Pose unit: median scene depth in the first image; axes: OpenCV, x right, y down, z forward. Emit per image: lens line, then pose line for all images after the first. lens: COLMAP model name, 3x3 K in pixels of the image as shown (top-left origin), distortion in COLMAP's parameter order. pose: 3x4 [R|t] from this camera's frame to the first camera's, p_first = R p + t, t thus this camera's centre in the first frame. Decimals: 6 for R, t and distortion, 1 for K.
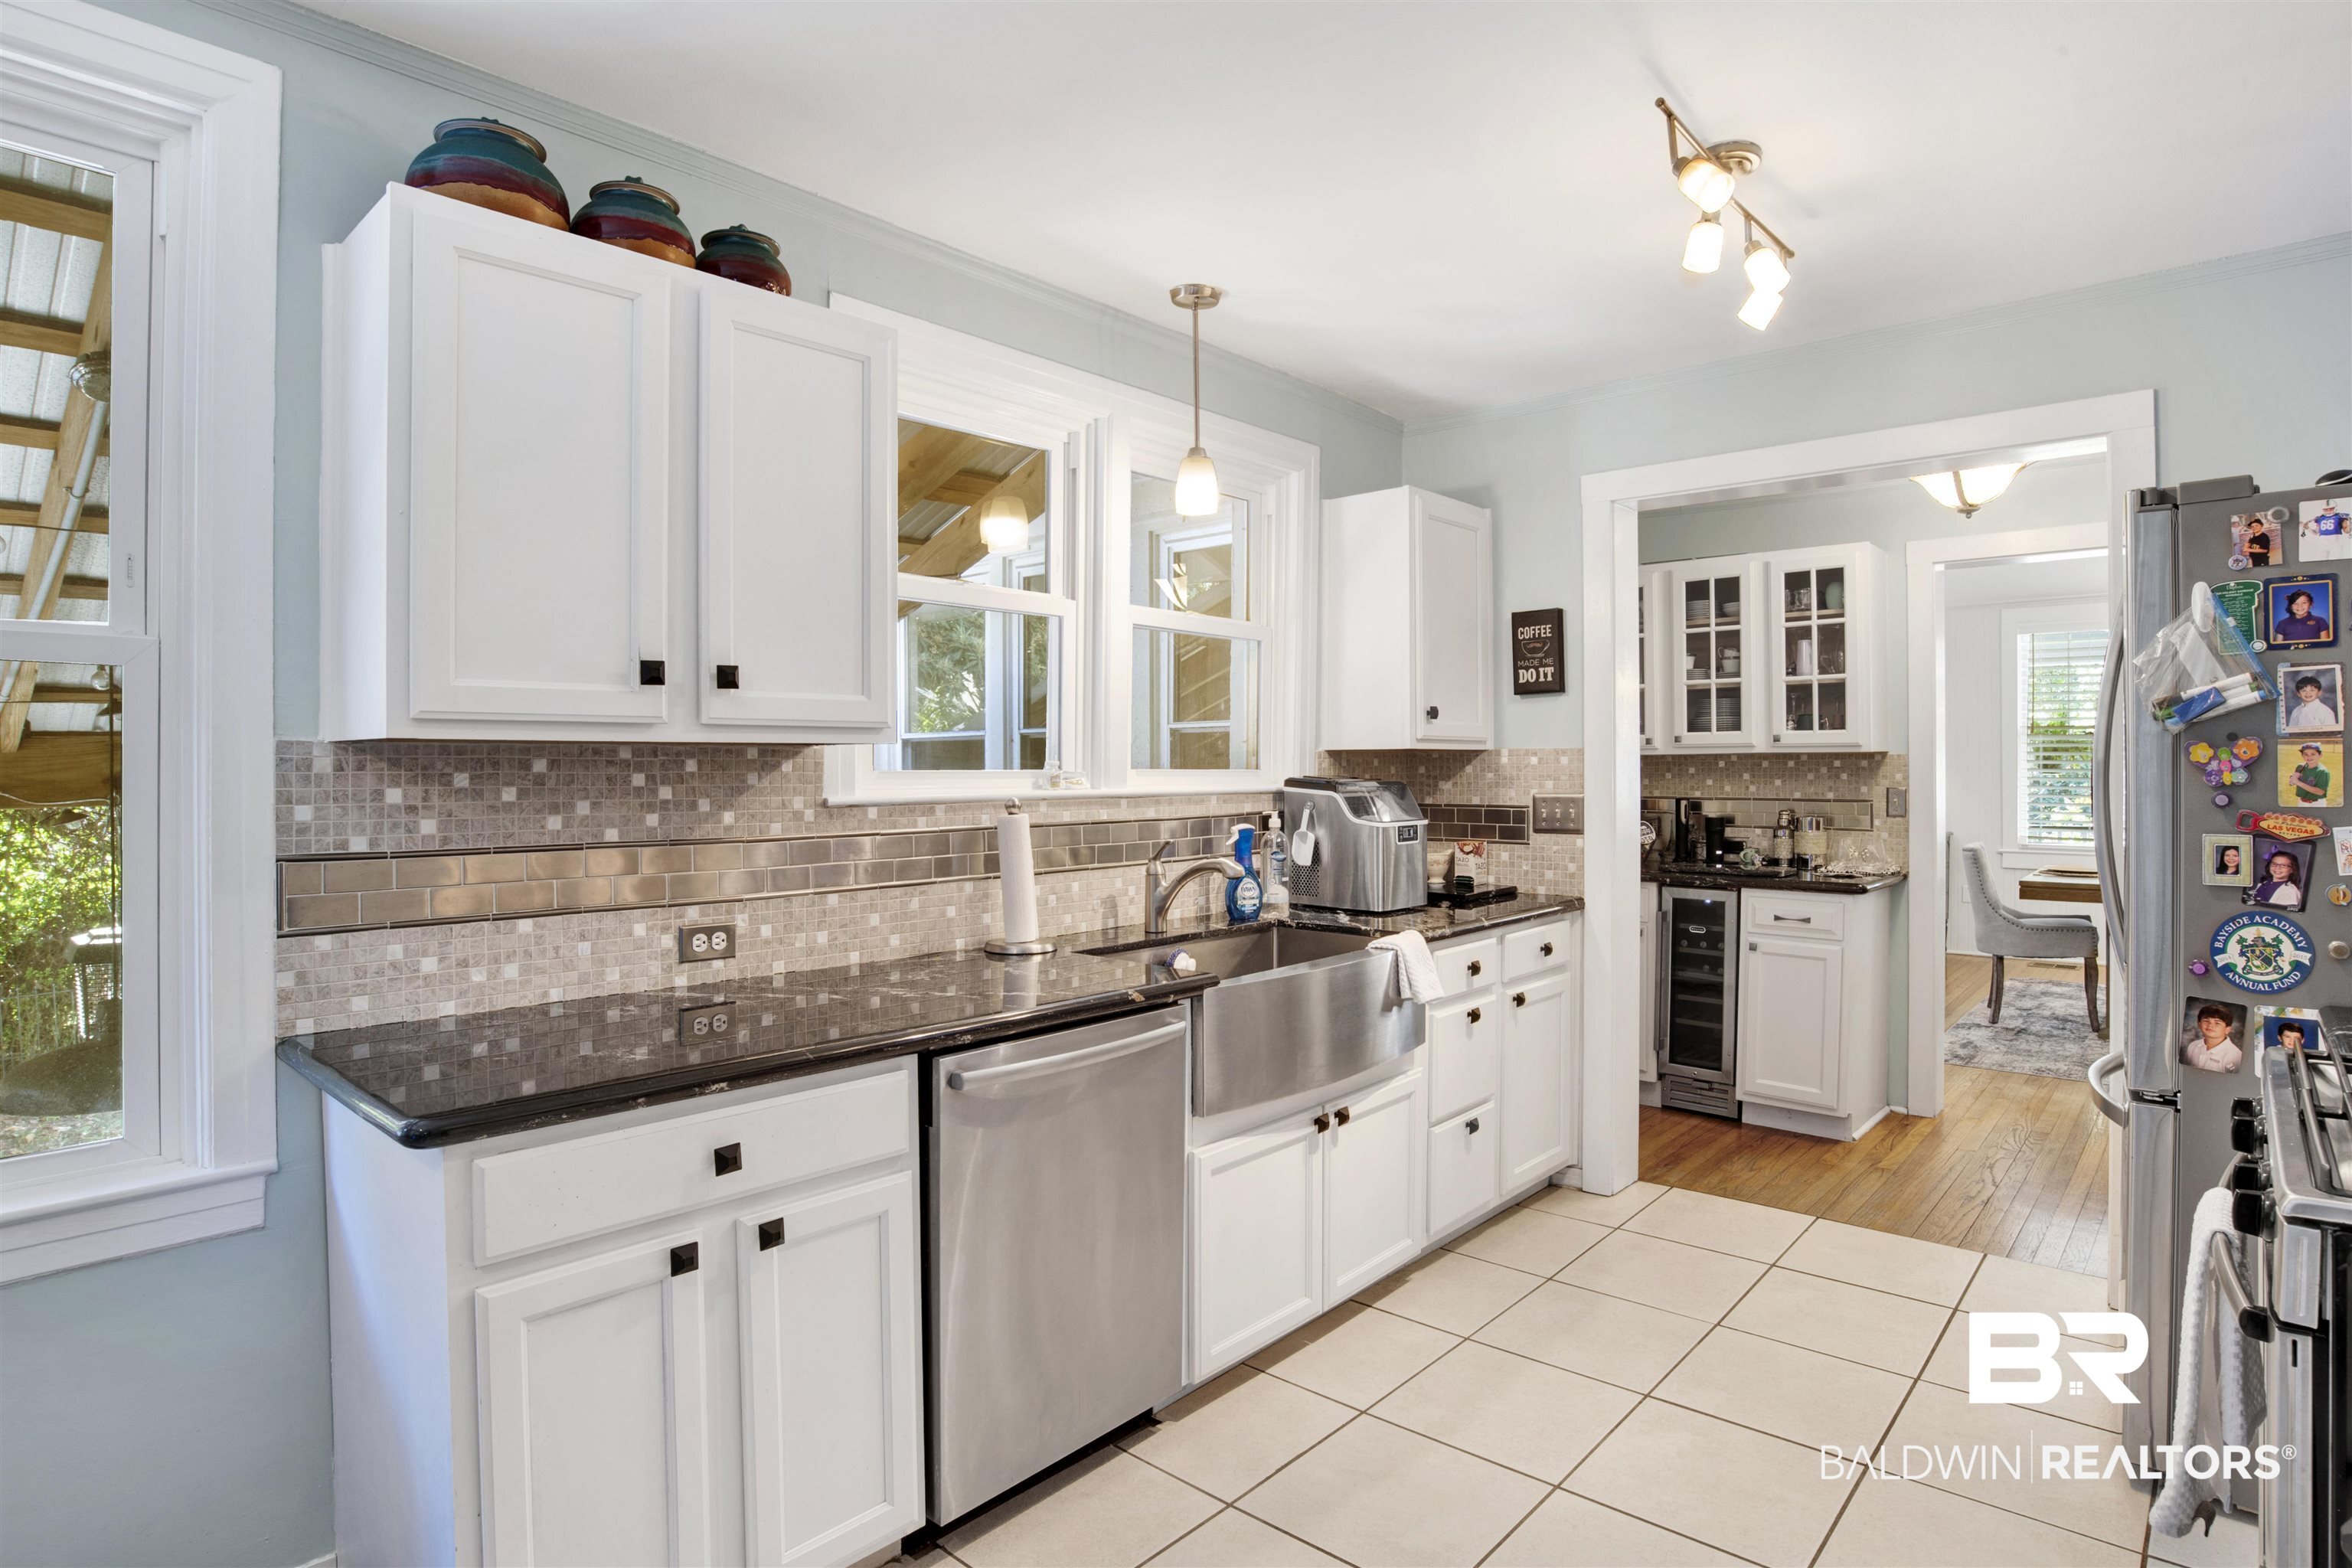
lens RADIAL K [[1261.8, 0, 1175.2], [0, 1261.8, 773.8], [0, 0, 1]] dist [-0.047744, -0.000203]
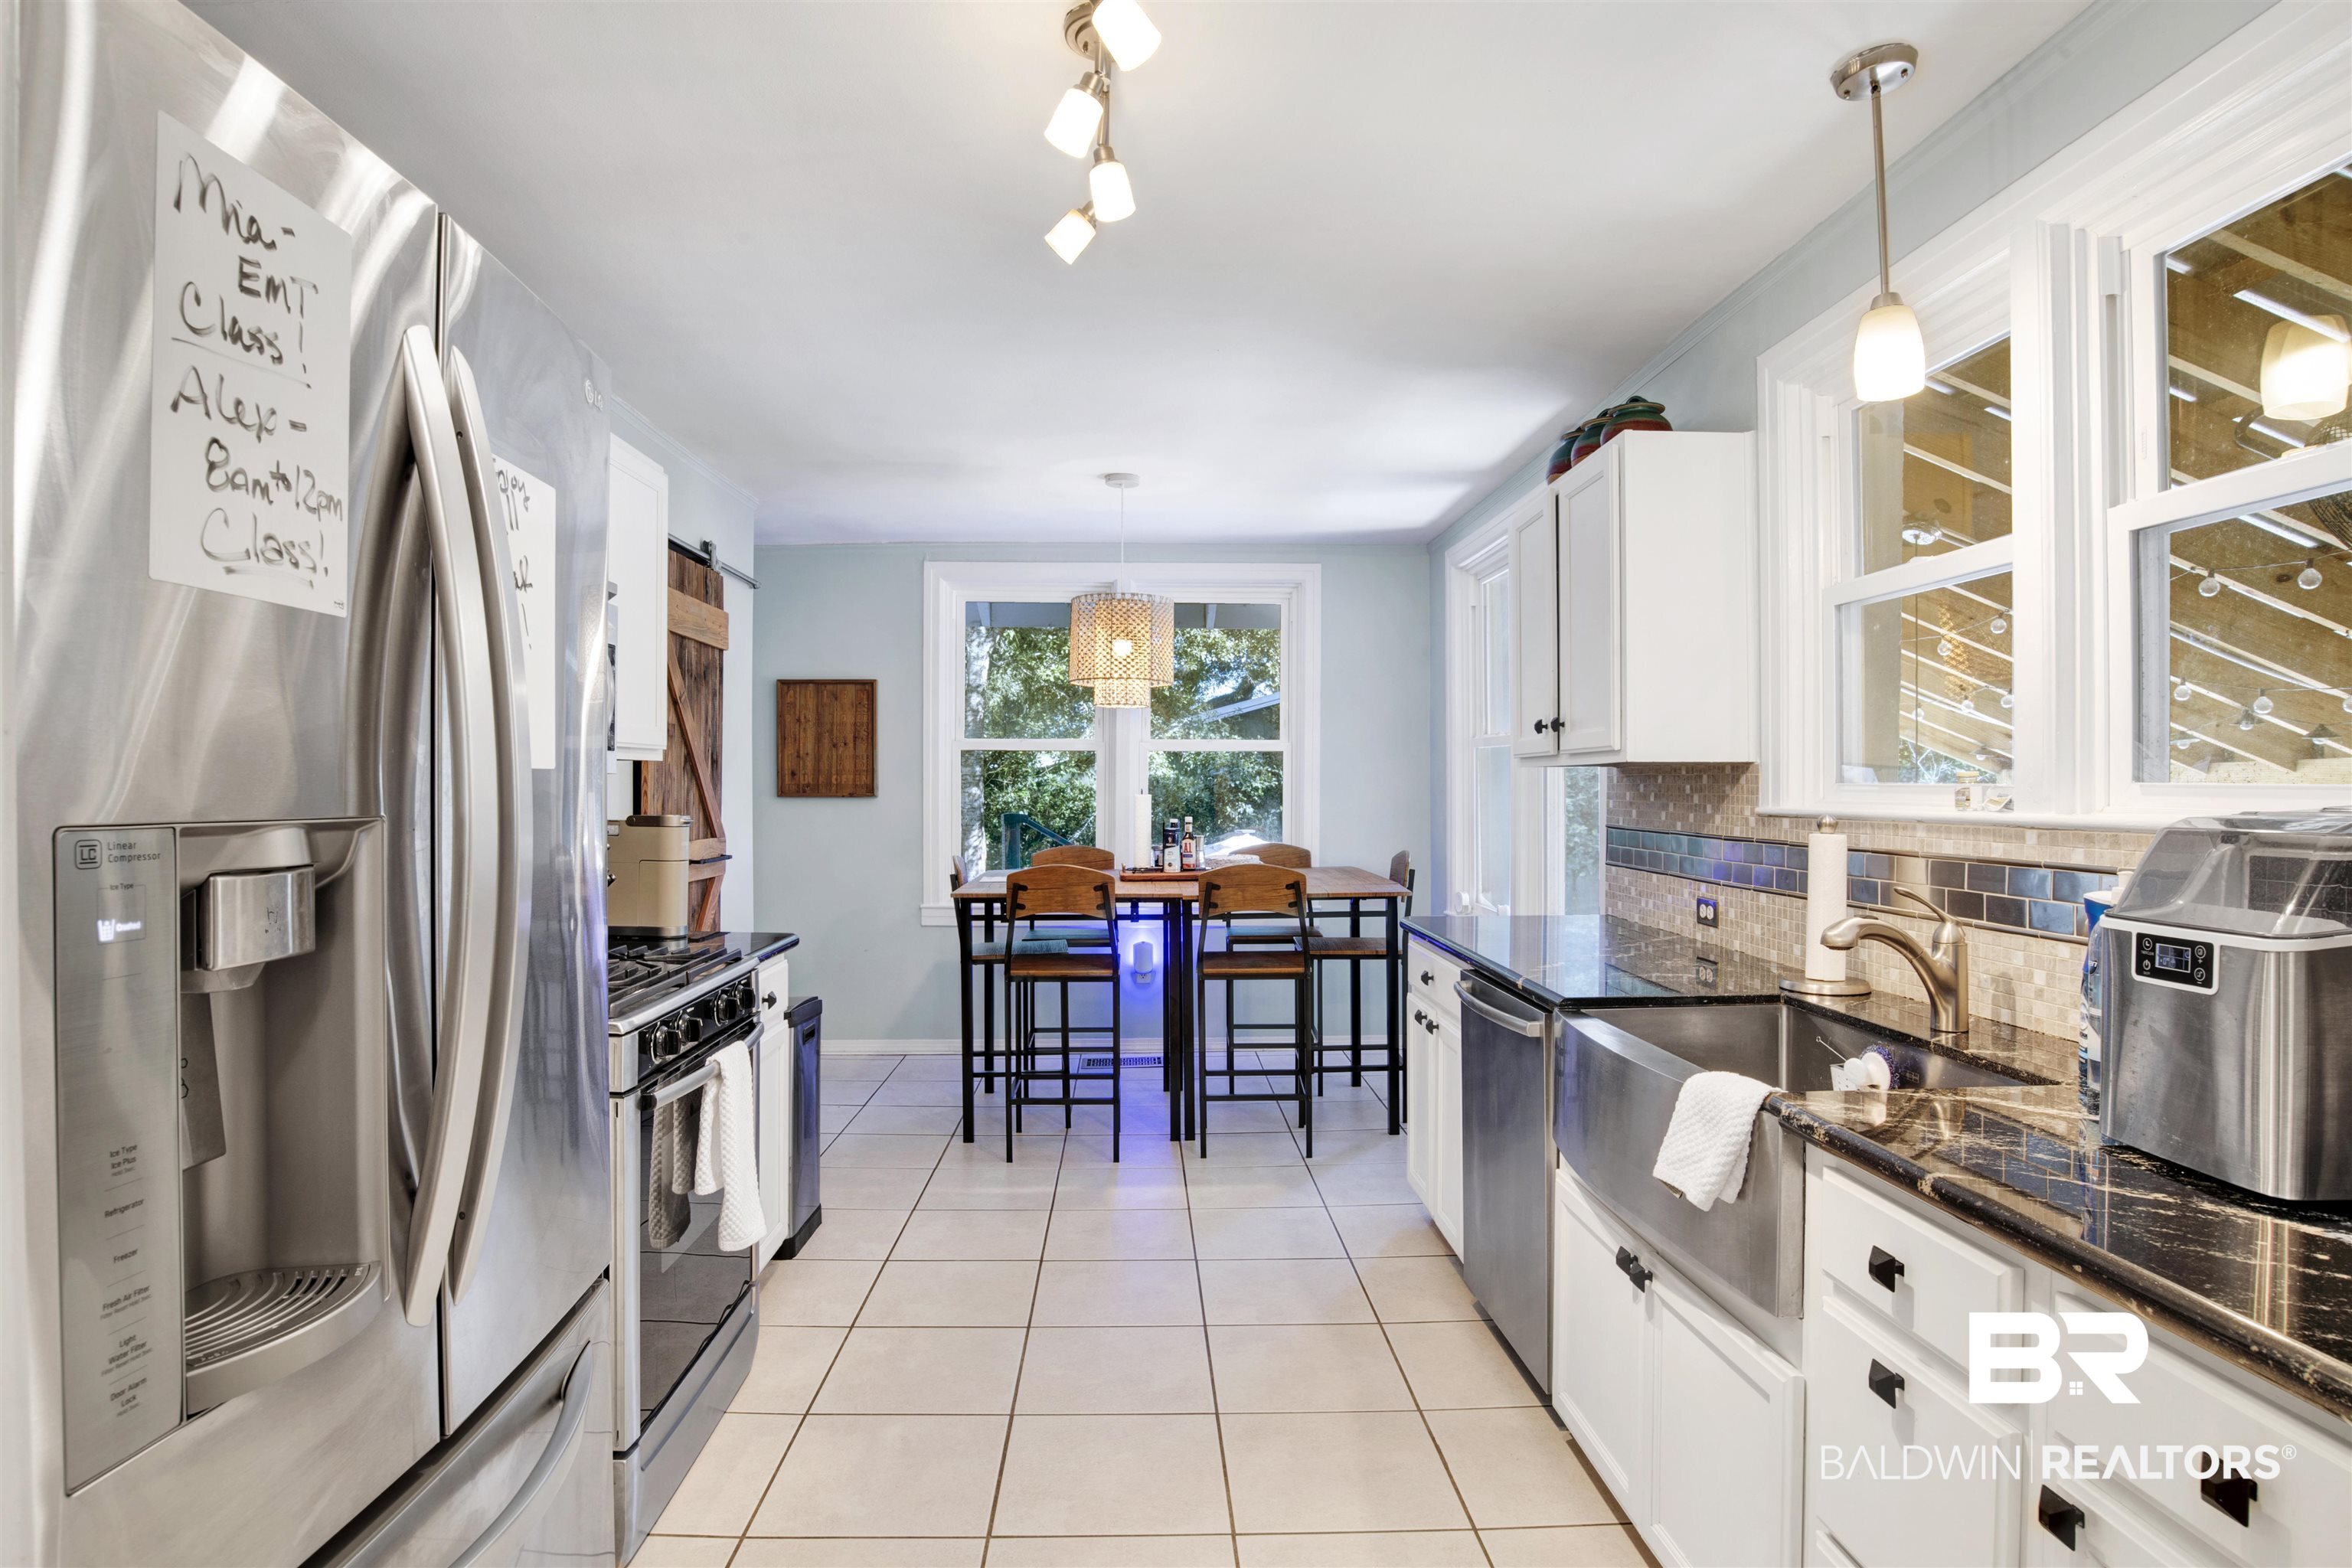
lens RADIAL K [[1261.8, 0, 1173.8], [0, 1261.8, 776.9], [0, 0, 1]] dist [-0.047744, -0.000203]
pose [[-0.735021, -0.002483, -0.678040, 0.706616], [-0.002377, 0.999997, -0.001085, -0.004809], [0.678040, 0.000814, -0.735024, 1.179067]]
